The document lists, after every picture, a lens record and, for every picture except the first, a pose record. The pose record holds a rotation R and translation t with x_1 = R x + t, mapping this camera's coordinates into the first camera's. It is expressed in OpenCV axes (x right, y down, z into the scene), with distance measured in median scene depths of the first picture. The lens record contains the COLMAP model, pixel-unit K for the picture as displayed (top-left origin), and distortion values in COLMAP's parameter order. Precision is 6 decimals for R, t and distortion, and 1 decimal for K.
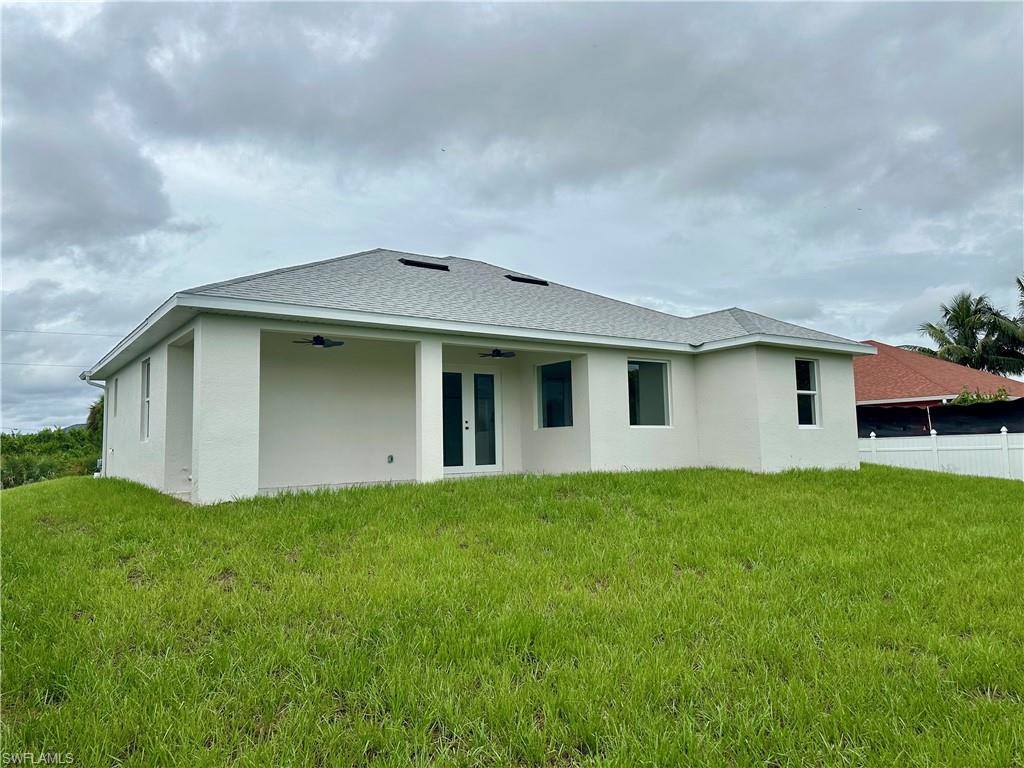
lens RADIAL K [[724.3, 0, 512.0], [0, 724.3, 384.0], [0, 0, 1]] dist [0.055777, -0.057397]
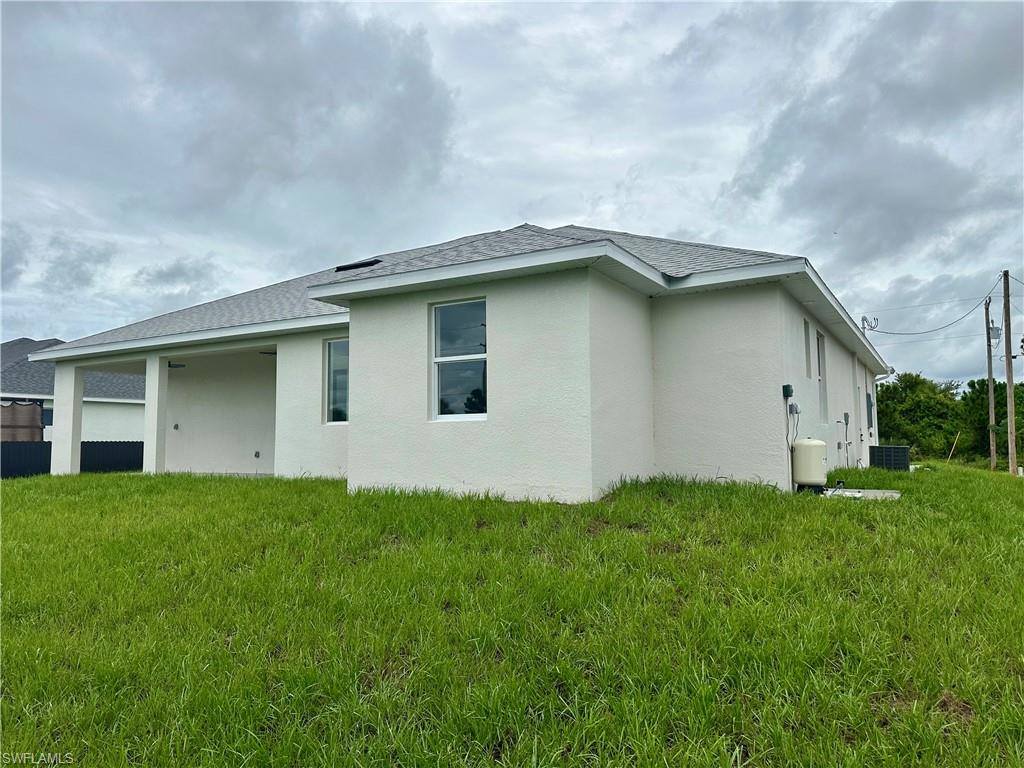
lens RADIAL K [[724.3, 0, 512.0], [0, 724.3, 384.0], [0, 0, 1]] dist [0.055777, -0.057397]
pose [[0.400156, -0.059105, -0.914539, 0.949842], [0.081547, 0.996256, -0.028705, 0.051401], [0.912812, -0.063091, 0.403478, 0.818136]]
